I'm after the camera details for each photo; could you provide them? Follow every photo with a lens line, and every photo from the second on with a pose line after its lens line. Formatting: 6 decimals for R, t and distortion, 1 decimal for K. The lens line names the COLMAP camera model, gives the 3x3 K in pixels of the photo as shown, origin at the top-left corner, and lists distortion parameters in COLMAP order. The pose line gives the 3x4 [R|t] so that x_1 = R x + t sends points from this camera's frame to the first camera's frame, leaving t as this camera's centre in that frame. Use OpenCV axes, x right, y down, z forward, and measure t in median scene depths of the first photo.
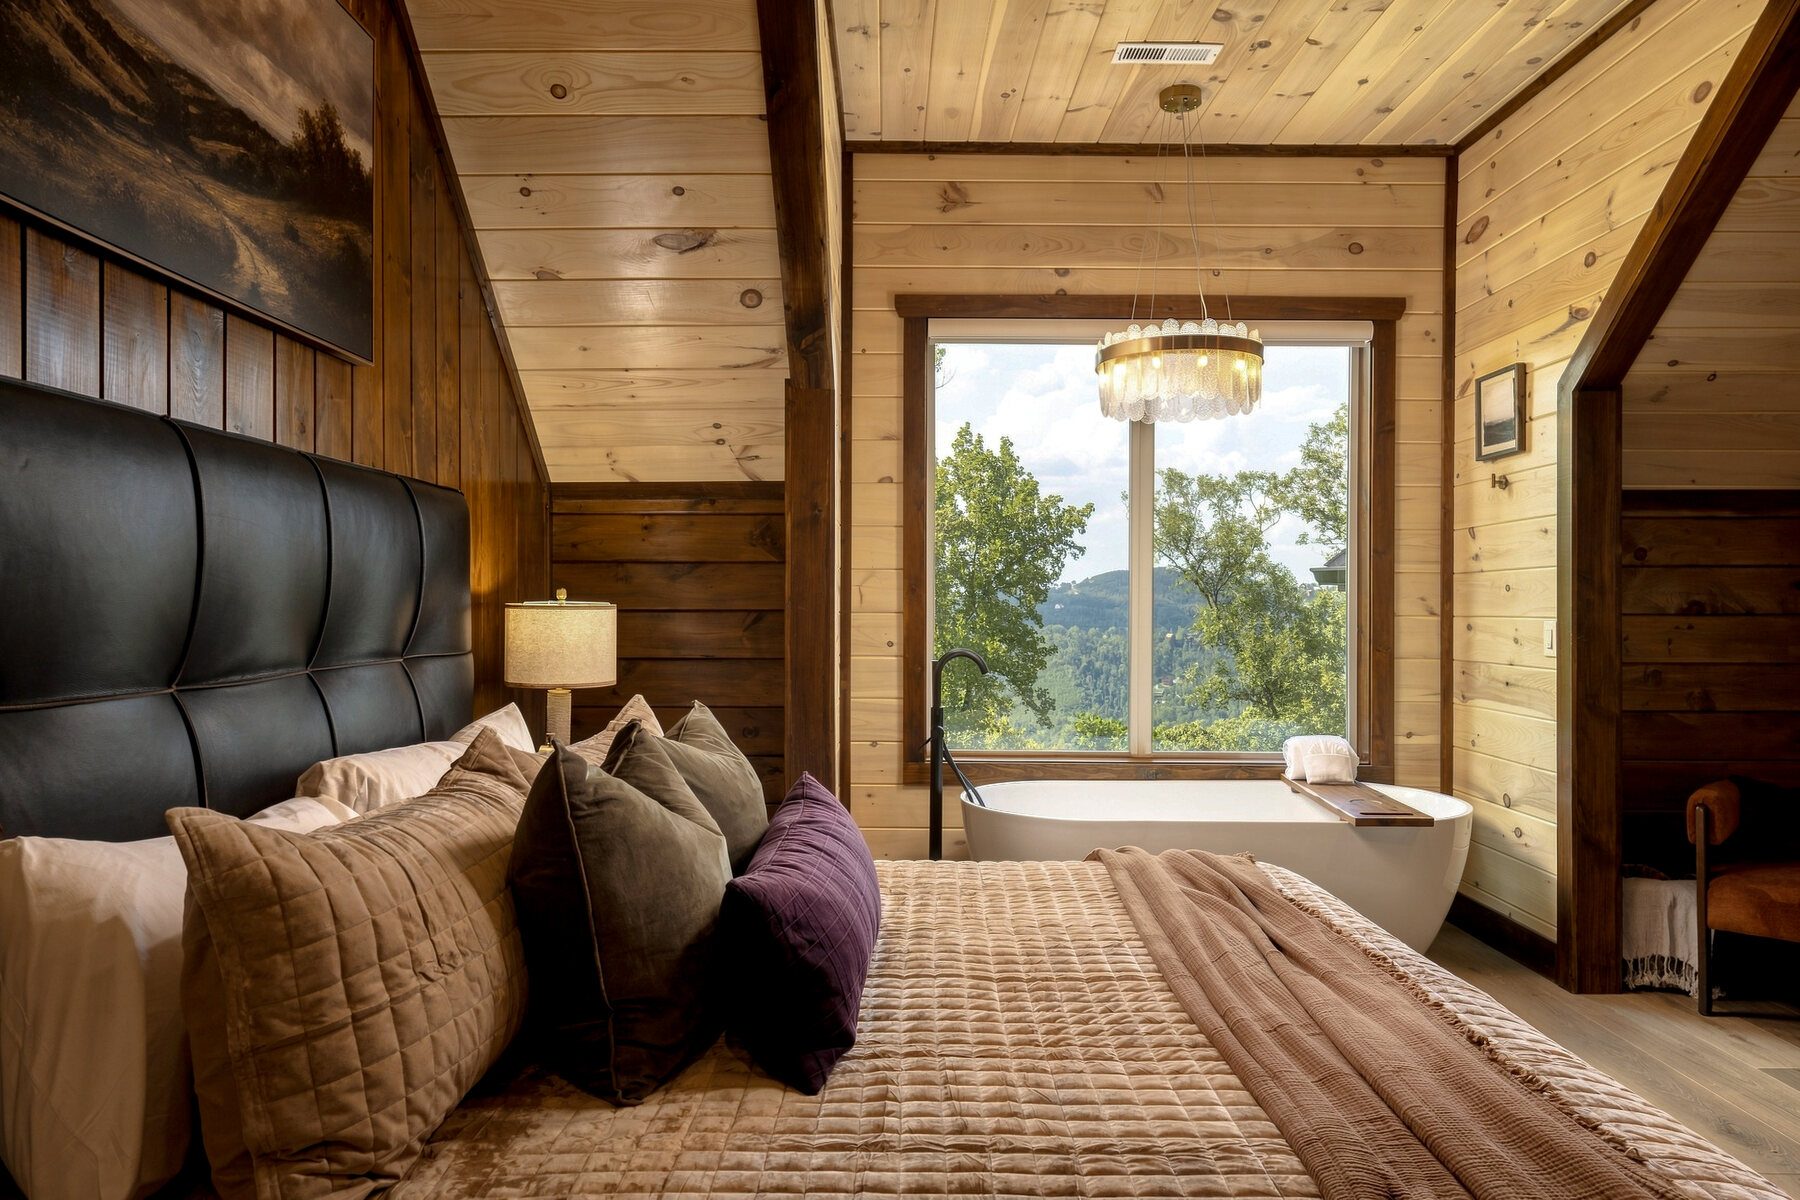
lens RADIAL K [[1206.3, 0, 907.3], [0, 1206.3, 597.5], [0, 0, 1]] dist [0.002908, 0.003779]
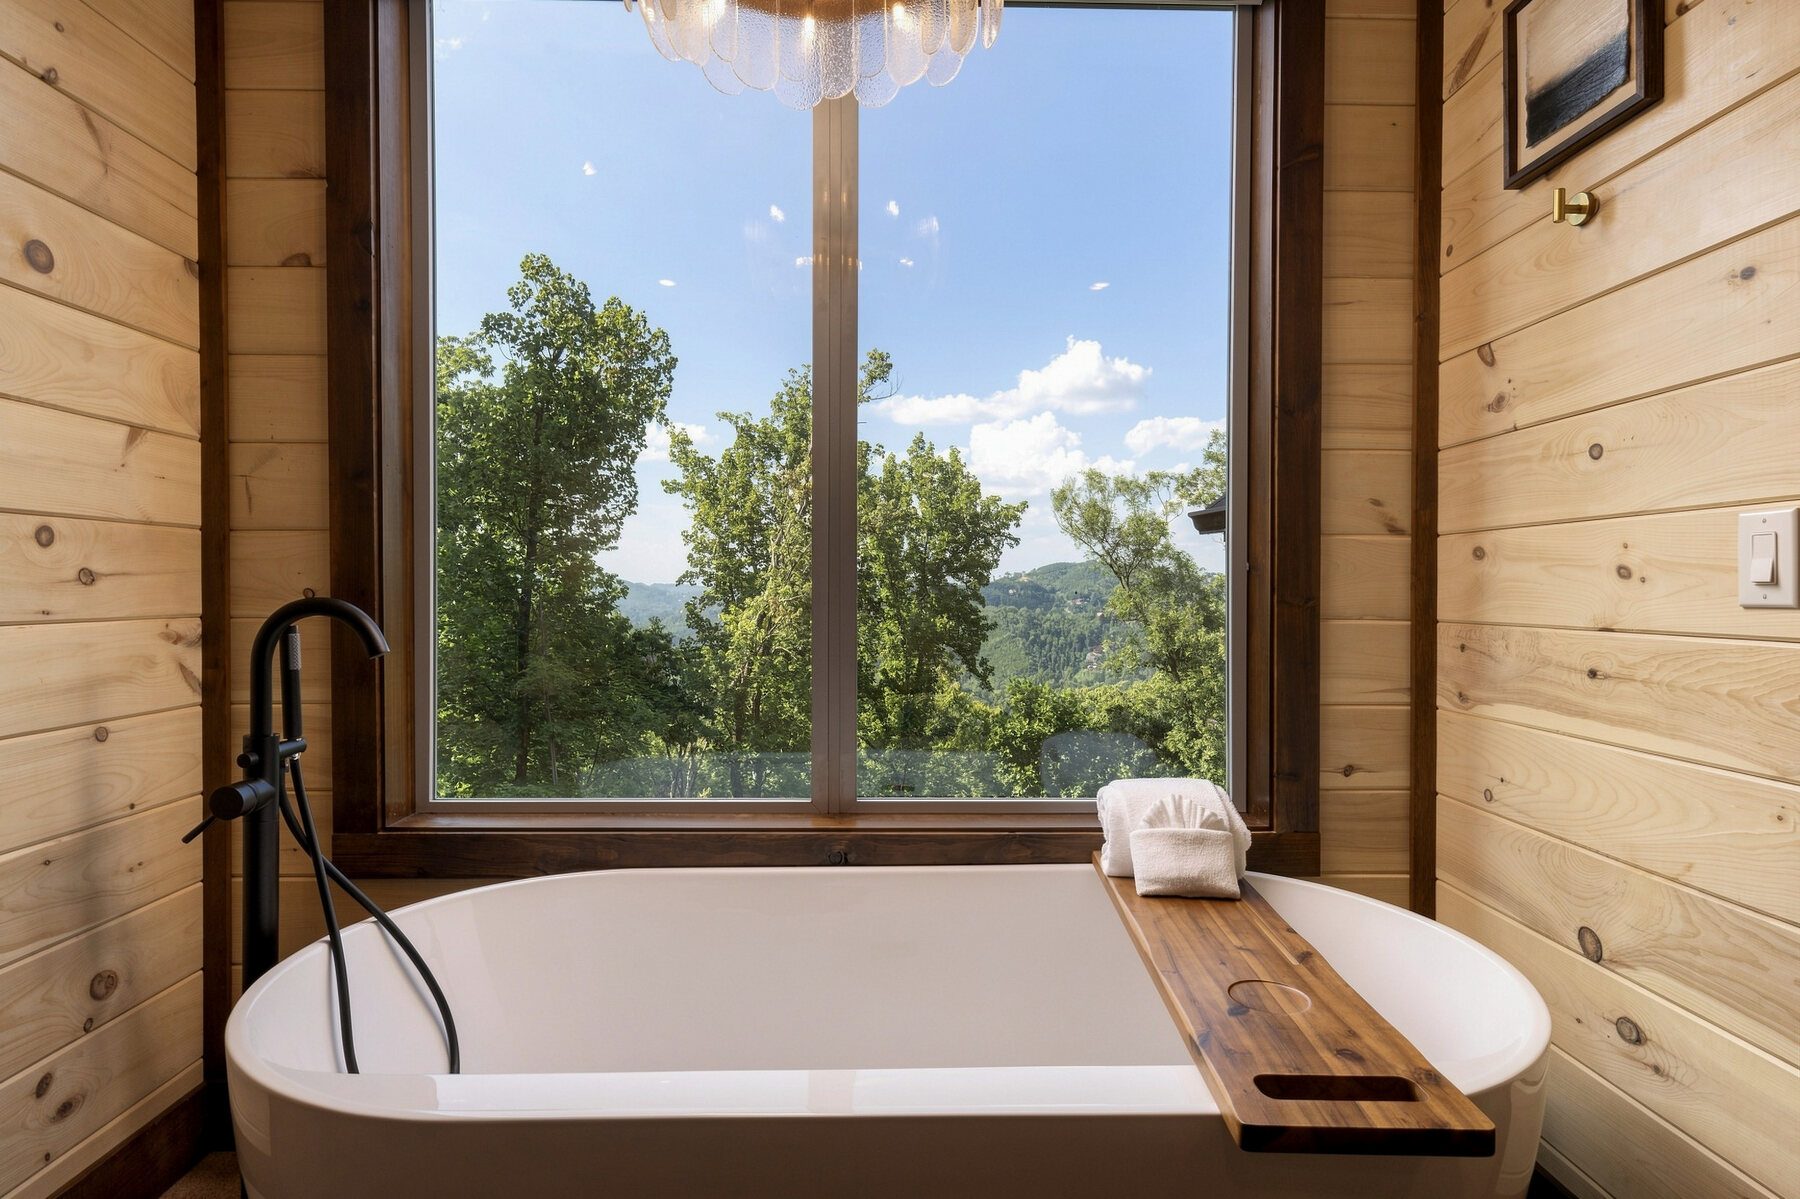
lens RADIAL K [[947.9, 0, 900.0], [0, 947.9, 599.5], [0, 0, 1]] dist [0.003651, 0.000183]
pose [[0.999986, -0.003703, 0.003796, 0.224328], [0.003646, 0.999883, 0.014871, 0.035261], [-0.003851, -0.014857, 0.999882, 0.598363]]
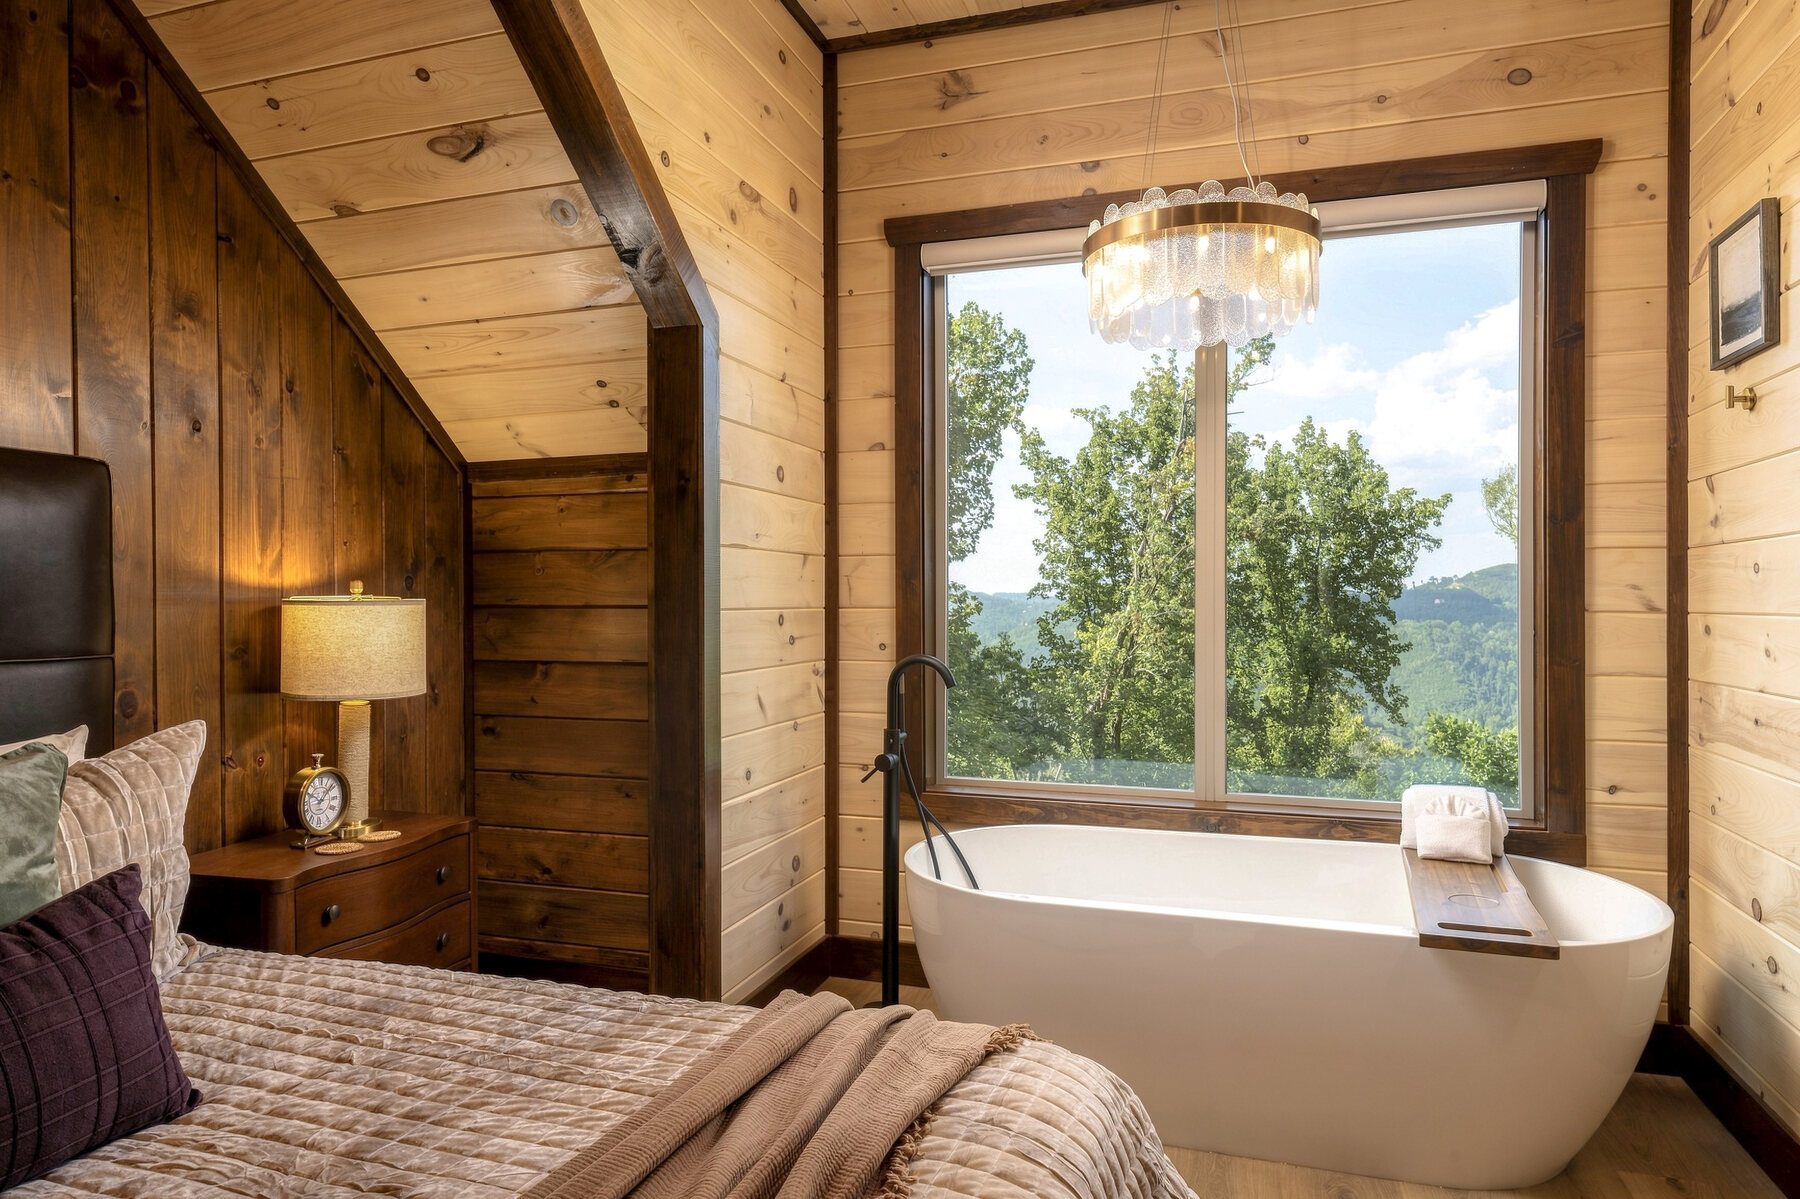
lens RADIAL K [[1103.6, 0, 917.4], [0, 1103.6, 597.0], [0, 0, 1]] dist [0.012045, -0.000912]
pose [[0.949272, -0.004422, -0.314425, 0.241572], [0.005188, 0.999985, 0.001600, 0.003648], [0.314414, -0.003150, 0.949281, 0.290948]]
